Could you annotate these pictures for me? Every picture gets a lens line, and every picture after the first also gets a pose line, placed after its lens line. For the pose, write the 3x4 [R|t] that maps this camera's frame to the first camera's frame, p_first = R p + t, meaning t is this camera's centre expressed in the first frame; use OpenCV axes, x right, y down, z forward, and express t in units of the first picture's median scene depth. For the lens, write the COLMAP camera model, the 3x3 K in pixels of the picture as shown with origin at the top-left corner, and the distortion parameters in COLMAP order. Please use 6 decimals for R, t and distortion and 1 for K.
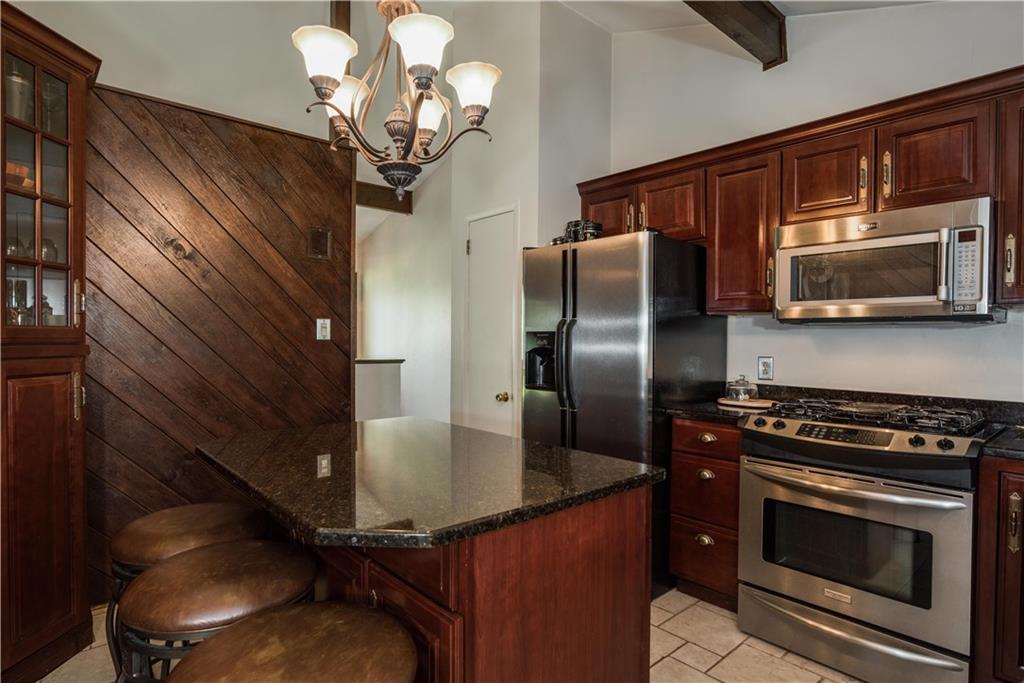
lens RADIAL K [[543.5, 0, 512.0], [0, 543.5, 341.5], [0, 0, 1]] dist [-0.001175, -0.000362]
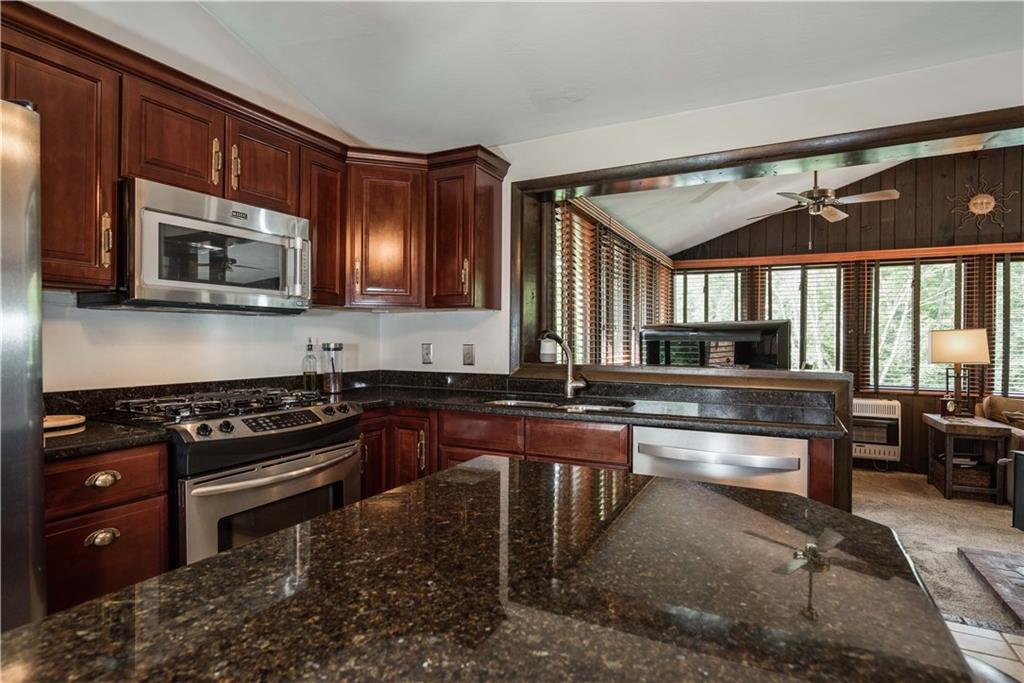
lens RADIAL K [[543.5, 0, 512.0], [0, 543.5, 341.5], [0, 0, 1]] dist [-0.001175, -0.000362]
pose [[-0.352497, 0.002103, 0.935811, -0.446531], [0.009799, 0.999951, 0.001444, 0.023713], [-0.935762, 0.009679, -0.352500, 0.865023]]
